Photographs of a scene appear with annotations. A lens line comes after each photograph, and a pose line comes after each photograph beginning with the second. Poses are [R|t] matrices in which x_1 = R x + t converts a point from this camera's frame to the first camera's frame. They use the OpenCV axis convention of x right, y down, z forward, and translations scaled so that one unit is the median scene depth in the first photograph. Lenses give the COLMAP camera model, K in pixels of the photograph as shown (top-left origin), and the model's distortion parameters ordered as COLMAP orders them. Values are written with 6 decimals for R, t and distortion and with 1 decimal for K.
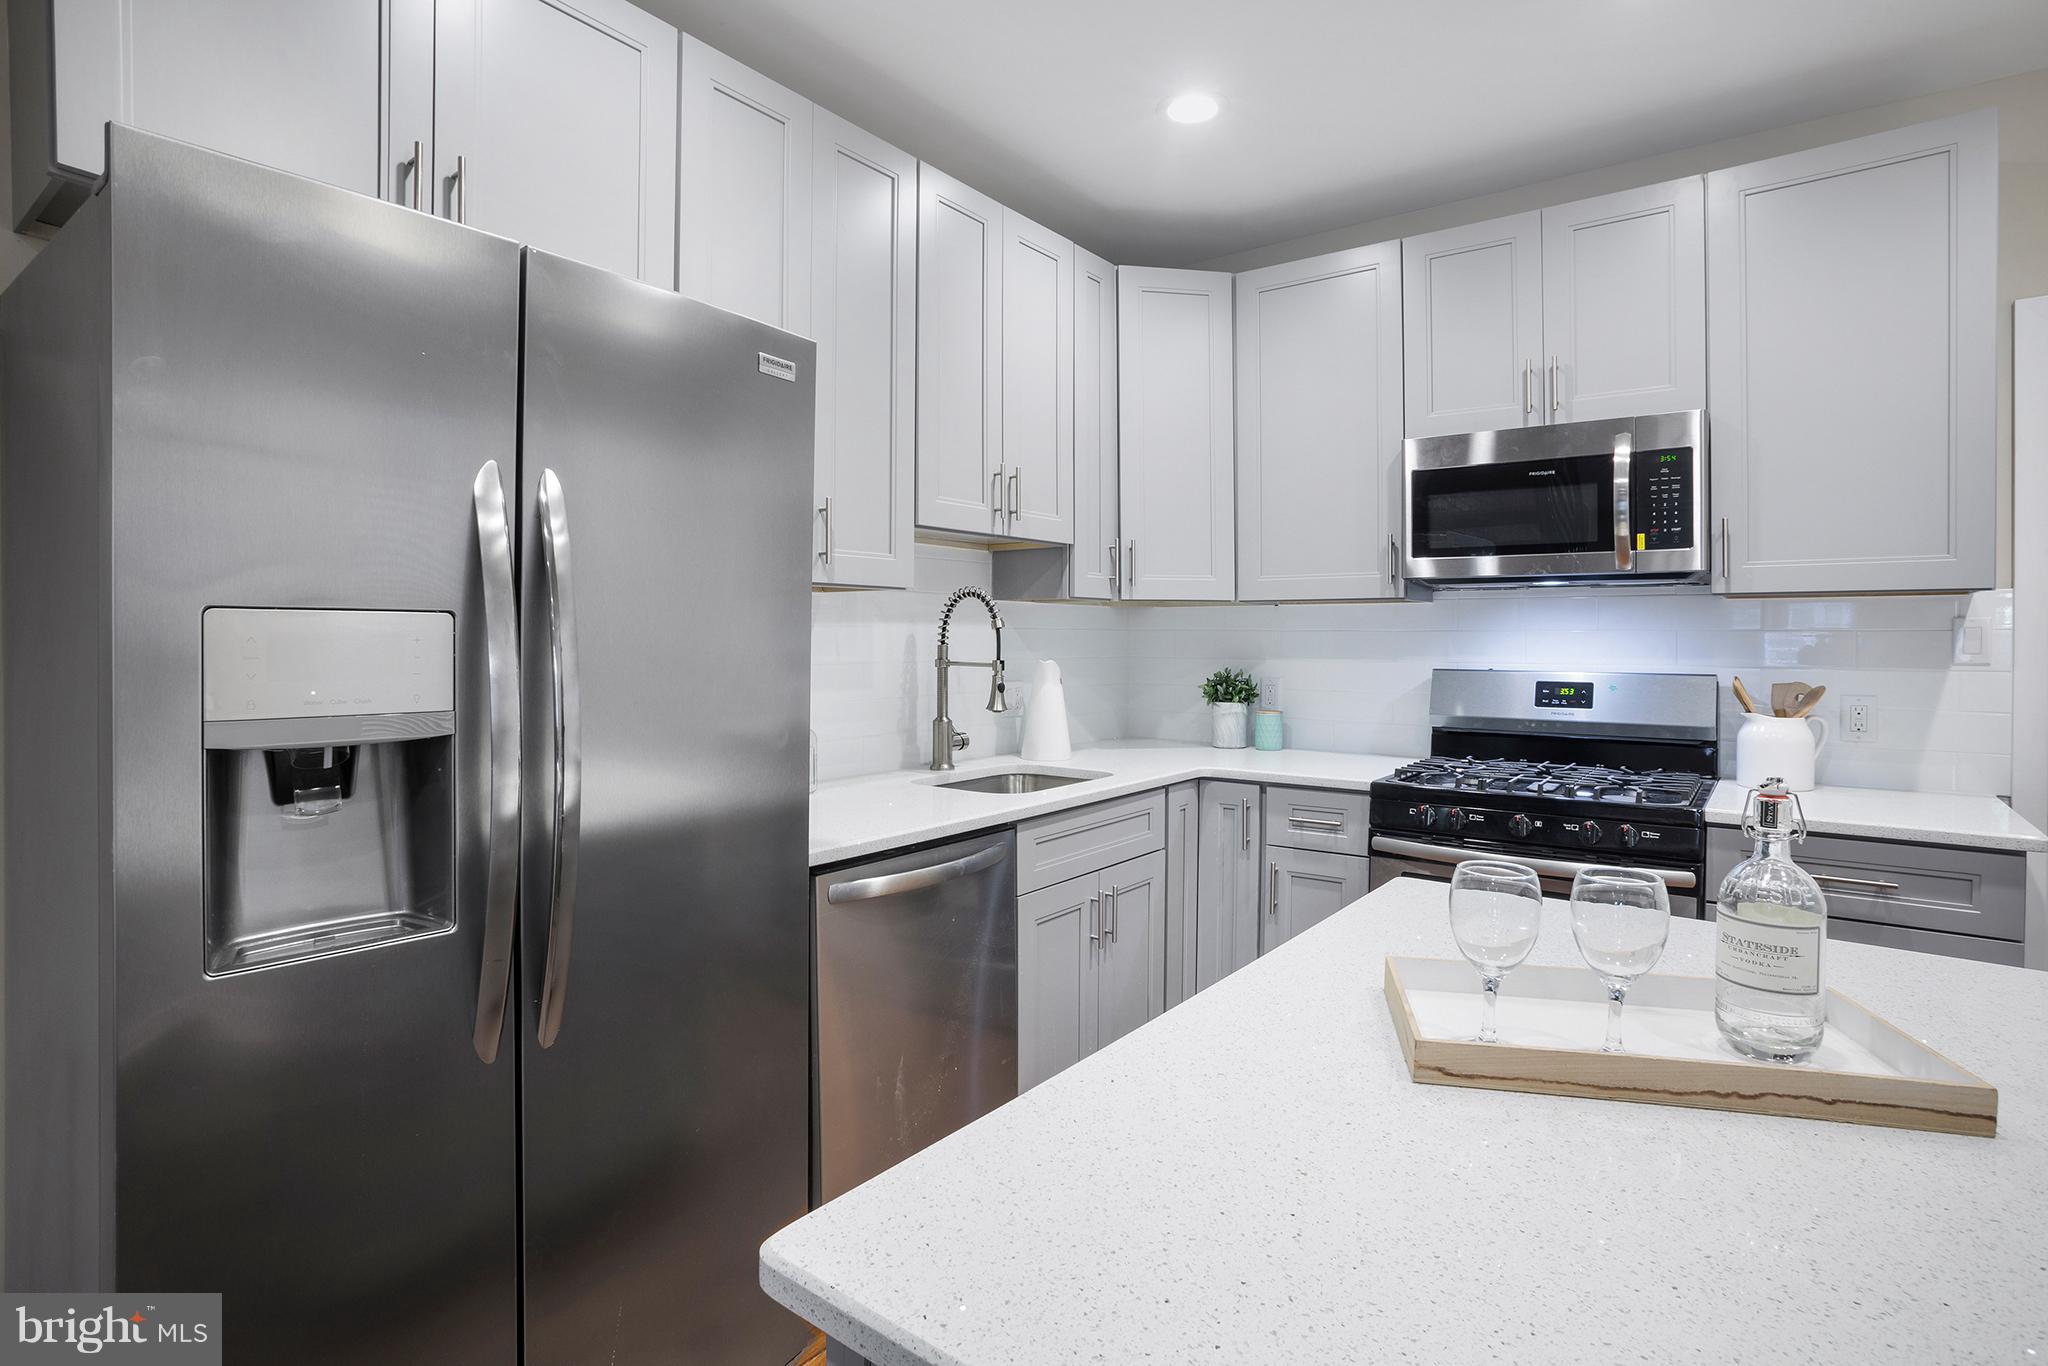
lens RADIAL K [[1046.9, 0, 1014.7], [0, 1046.9, 636.5], [0, 0, 1]] dist [-0.094616, 0.046339]
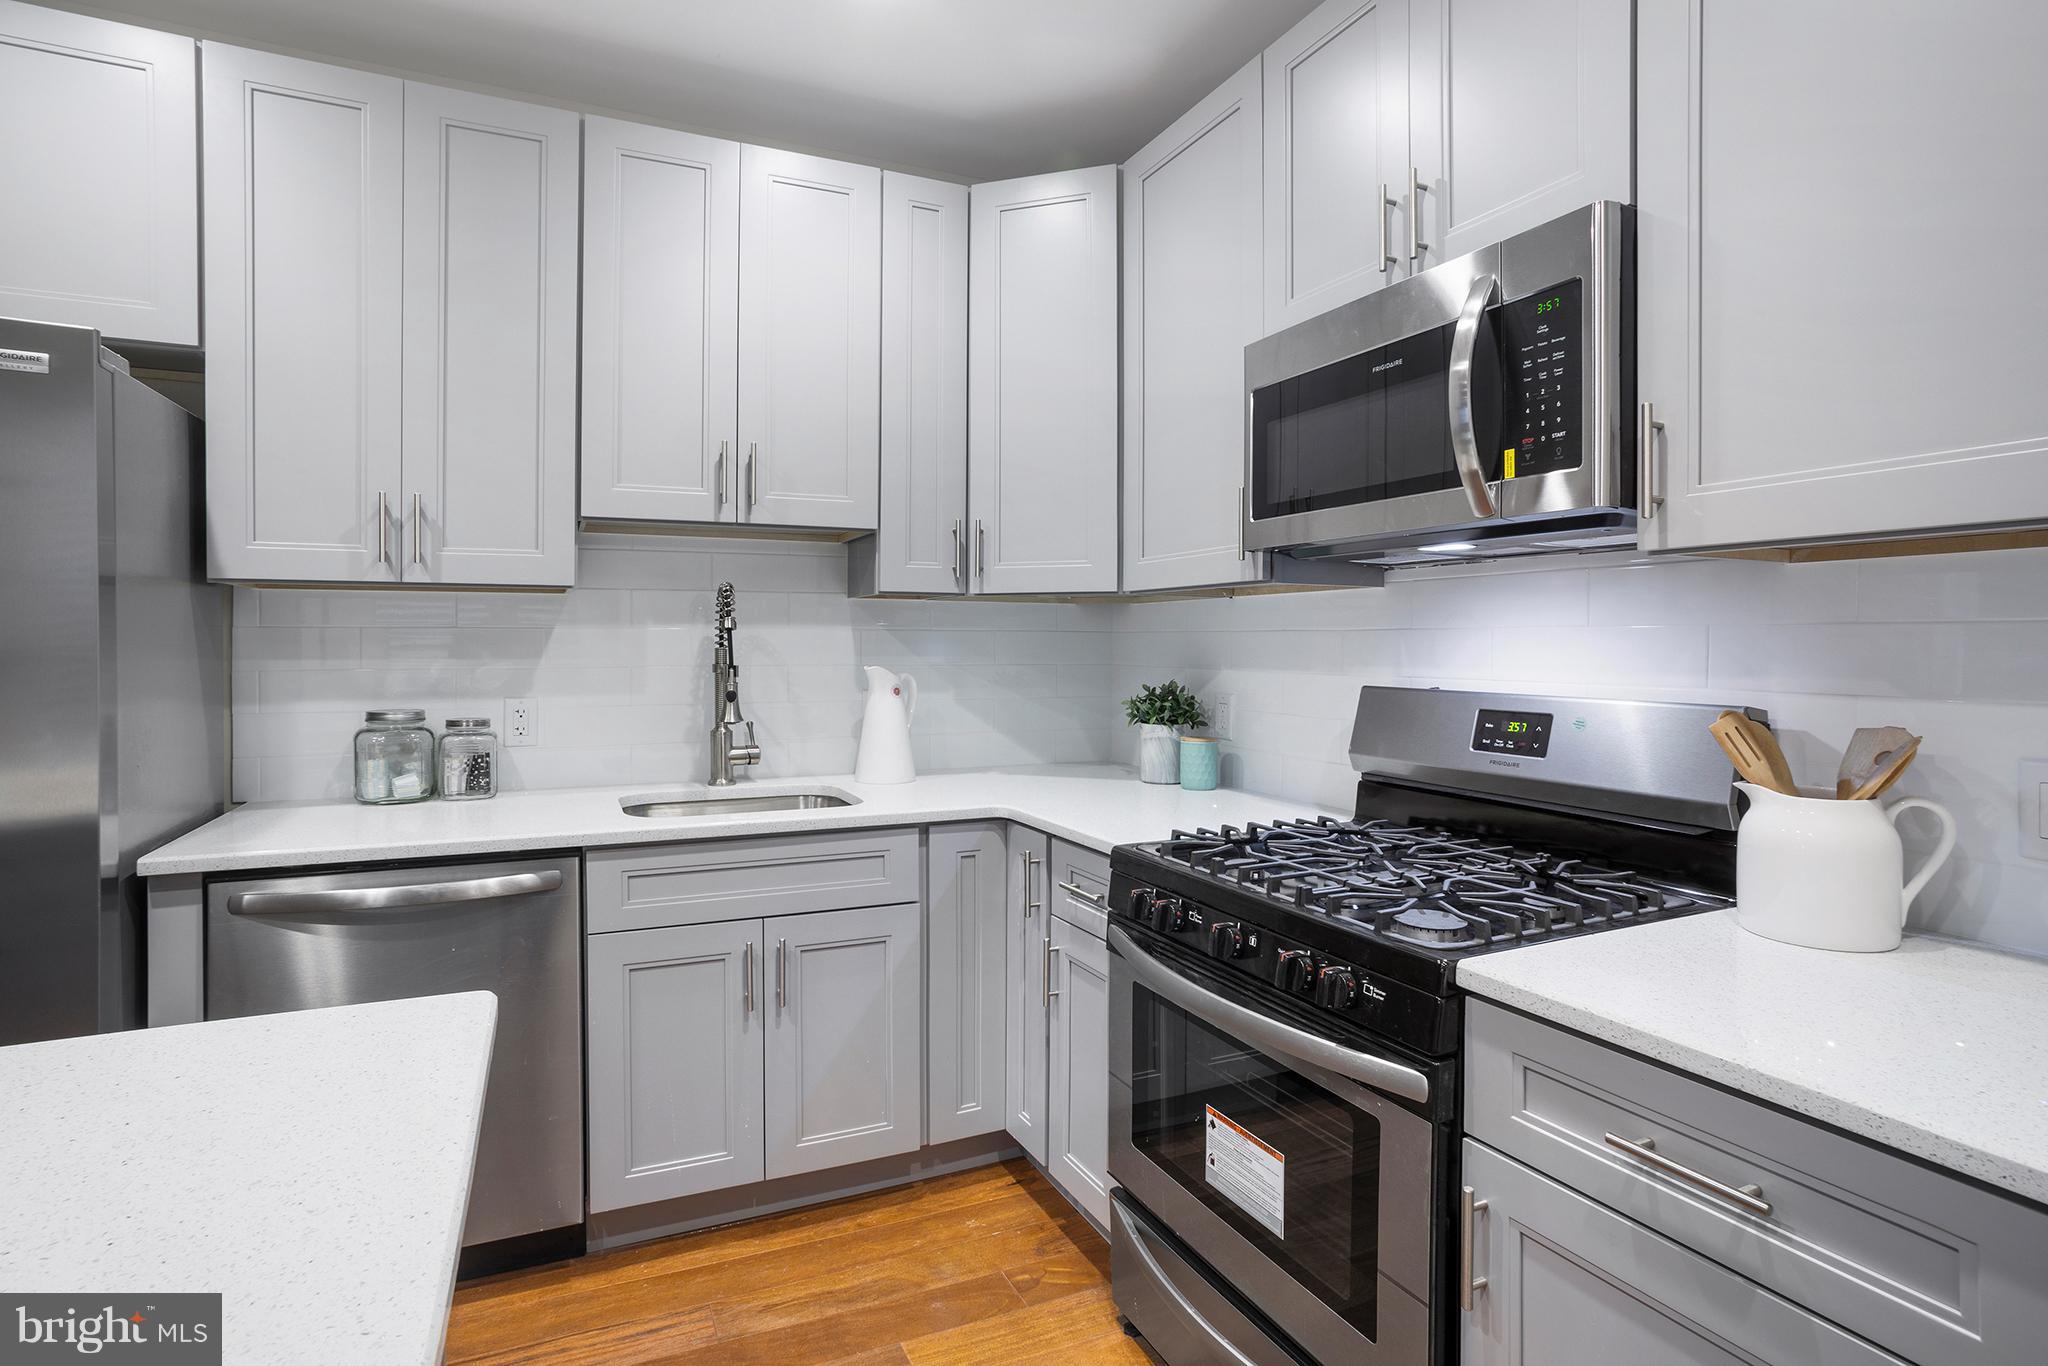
lens RADIAL K [[1036.8, 0, 985.1], [0, 1036.8, 653.0], [0, 0, 1]] dist [-0.030988, -0.000058]
pose [[0.876124, 0.003507, -0.482073, 0.584967], [-0.000029, 0.999974, 0.007223, 0.006158], [0.482086, -0.006314, 0.876101, 0.335428]]
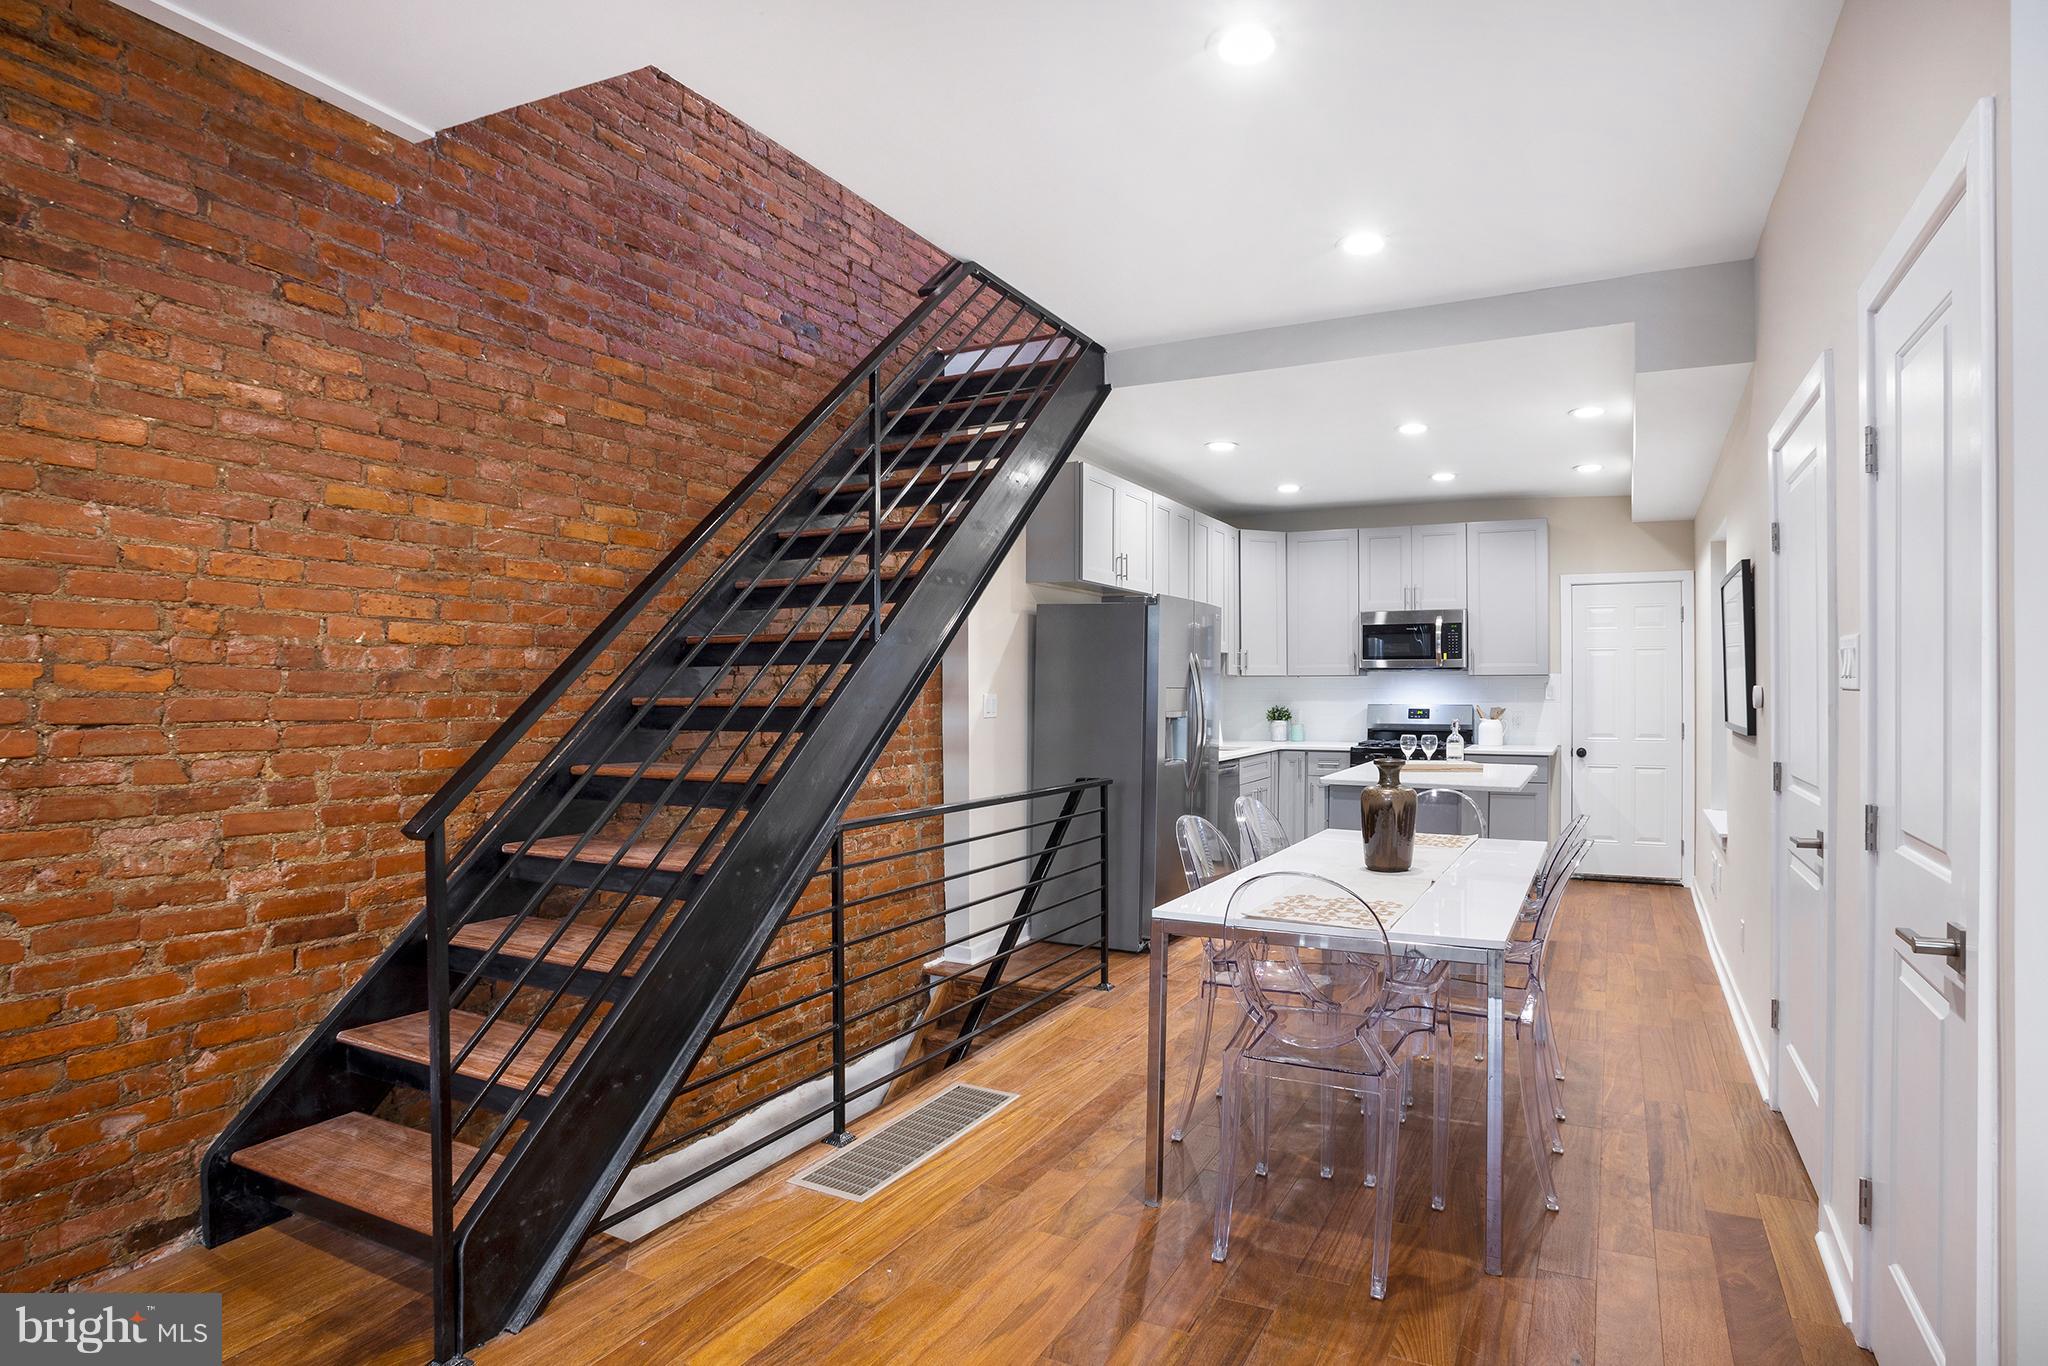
lens RADIAL K [[1032.5, 0, 1141.9], [0, 1032.5, 682.0], [0, 0, 1]] dist [-0.087489, -0.000005]
pose [[0.974140, -0.000572, 0.225946, -0.736772], [0.001761, 0.999986, -0.005065, -0.010133], [-0.225940, 0.005332, 0.974127, -1.380956]]
